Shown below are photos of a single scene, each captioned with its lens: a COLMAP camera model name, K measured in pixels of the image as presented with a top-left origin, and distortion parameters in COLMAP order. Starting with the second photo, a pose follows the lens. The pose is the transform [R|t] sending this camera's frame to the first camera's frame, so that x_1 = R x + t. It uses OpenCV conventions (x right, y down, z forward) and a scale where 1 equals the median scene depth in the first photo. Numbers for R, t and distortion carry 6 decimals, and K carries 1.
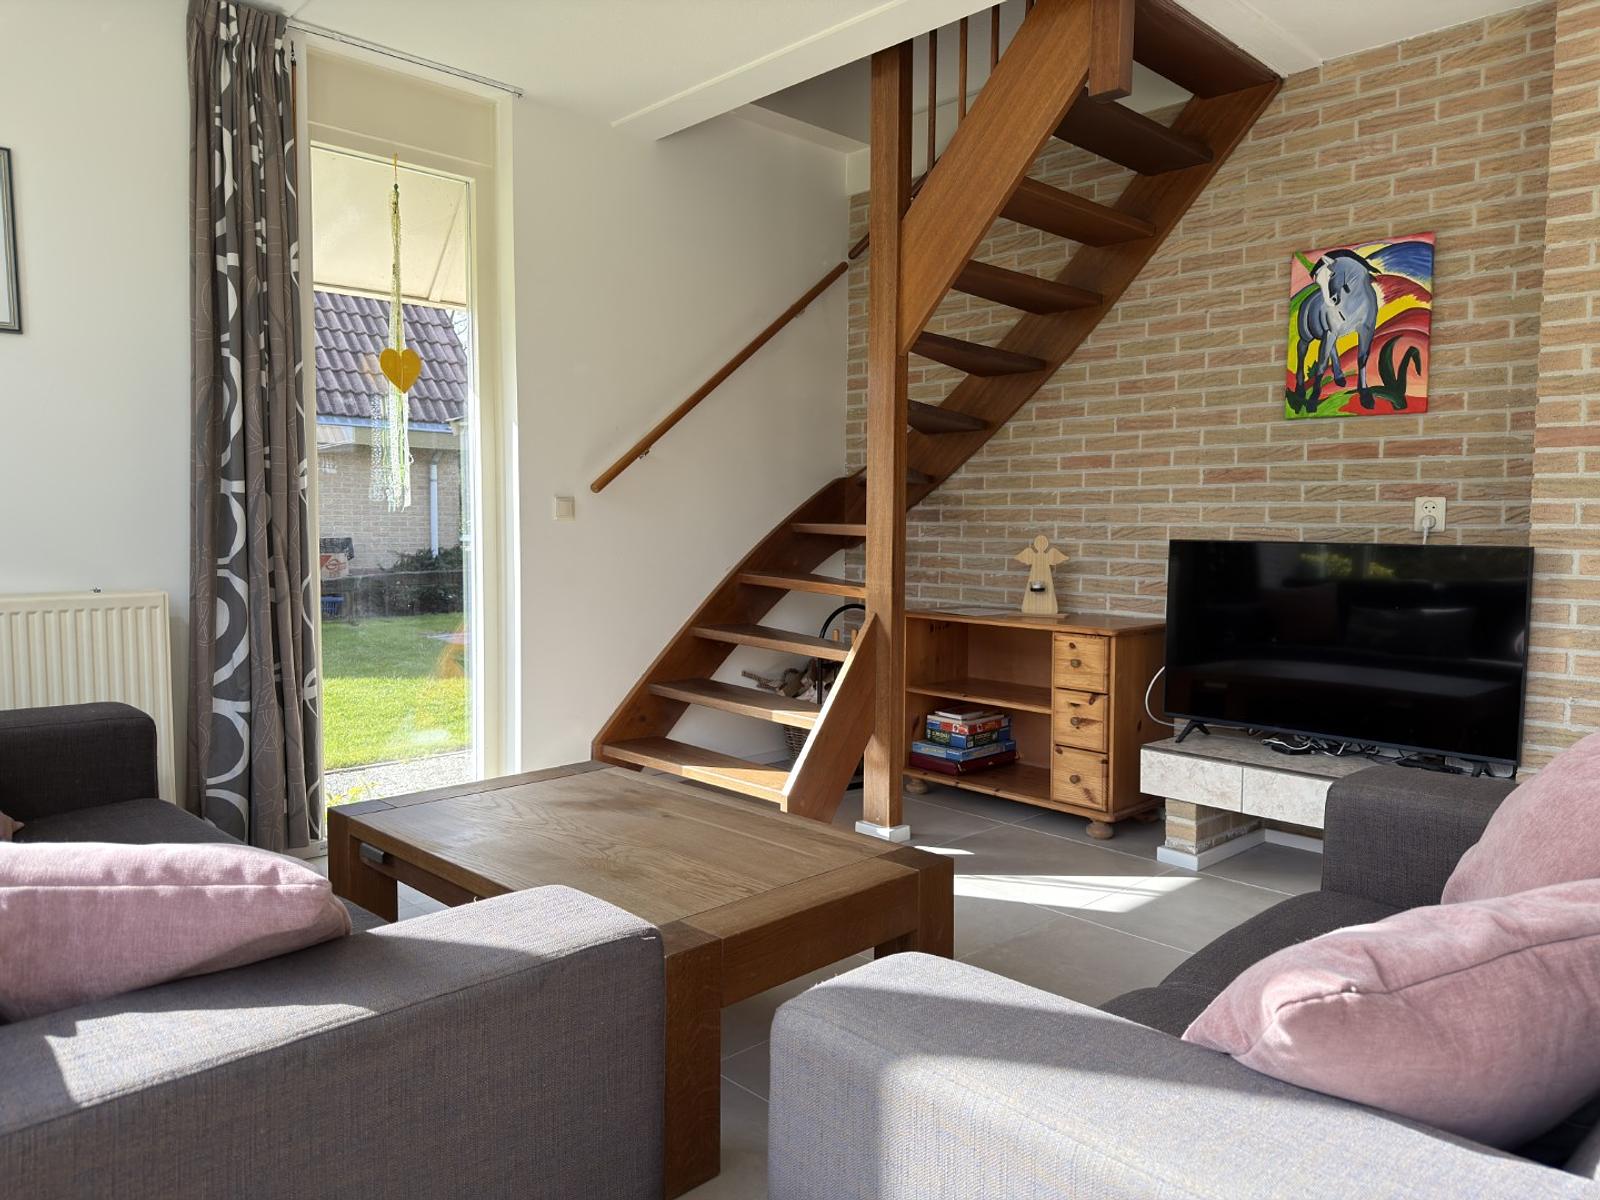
lens RADIAL K [[1123.9, 0, 796.6], [0, 1123.9, 599.9], [0, 0, 1]] dist [0.051446, -0.055171]
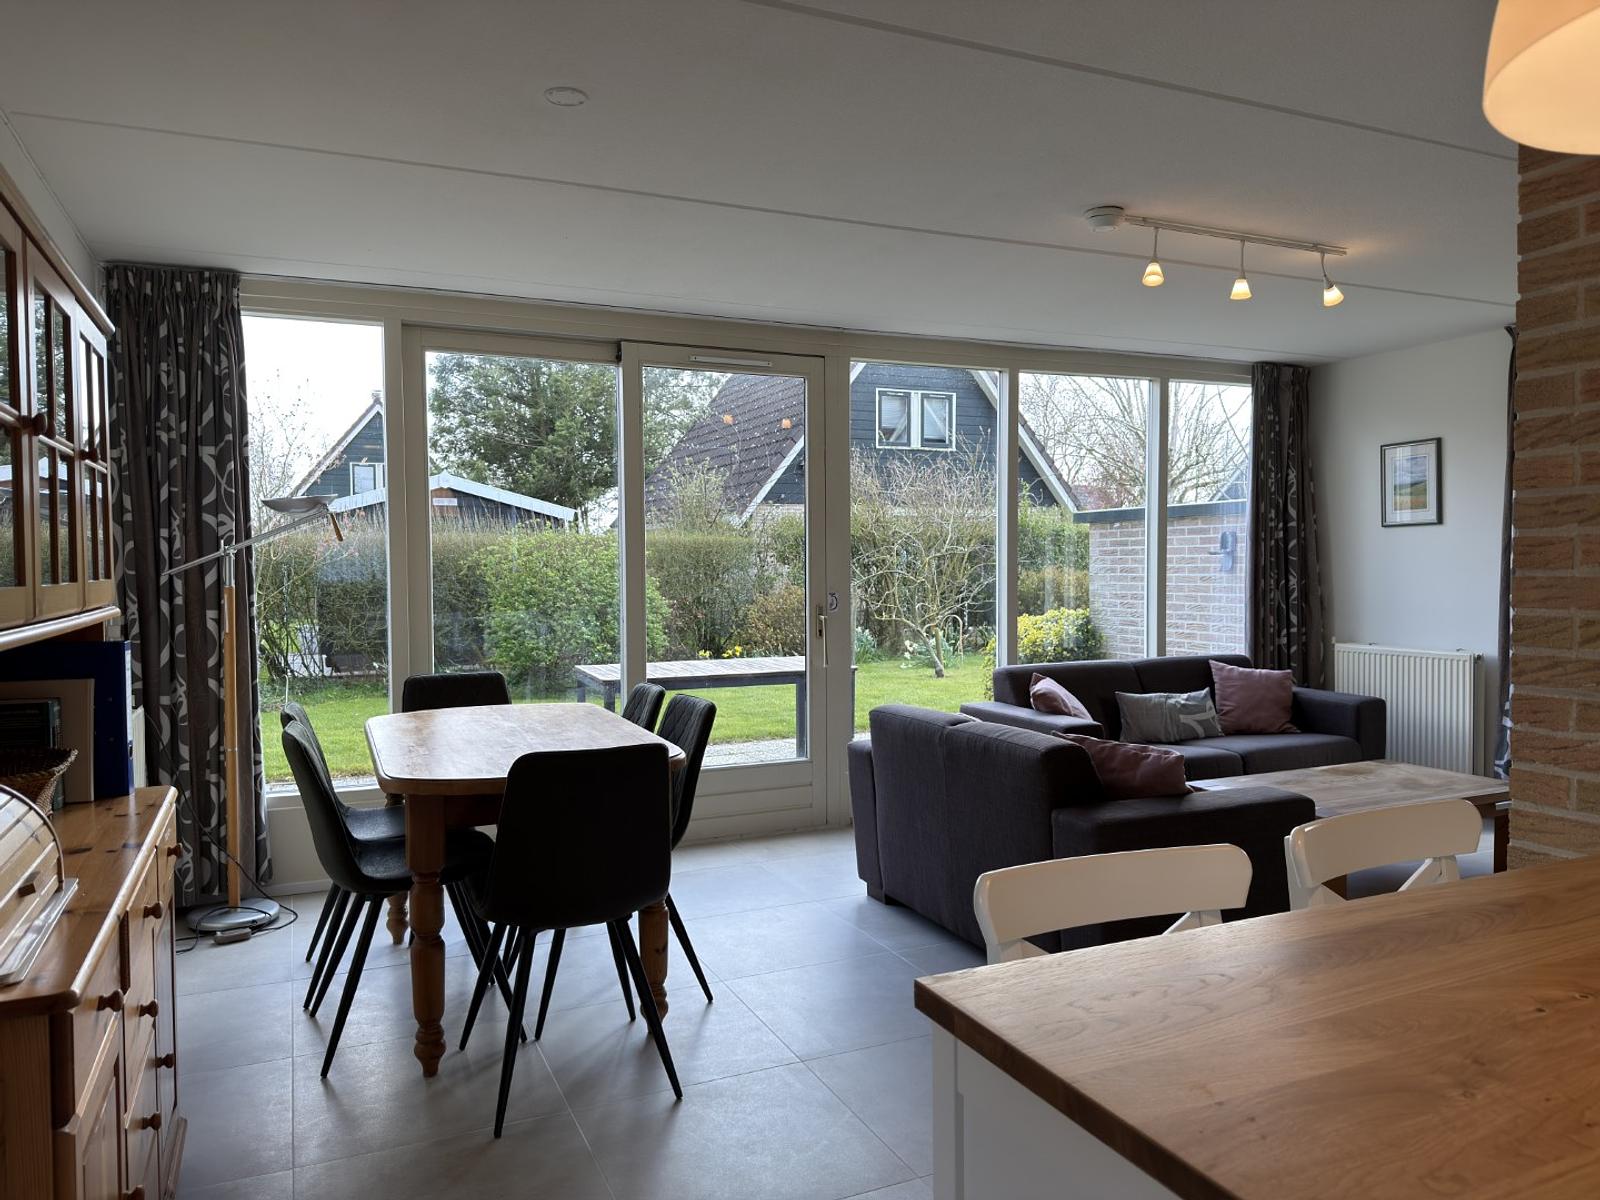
lens RADIAL K [[1123.9, 0, 797.6], [0, 1123.9, 595.8], [0, 0, 1]] dist [0.051446, -0.055171]
pose [[-0.339023, 0.024764, -0.940452, 1.398947], [-0.062347, 0.996864, 0.048725, -0.109700], [0.938710, 0.075153, -0.336416, 0.505238]]
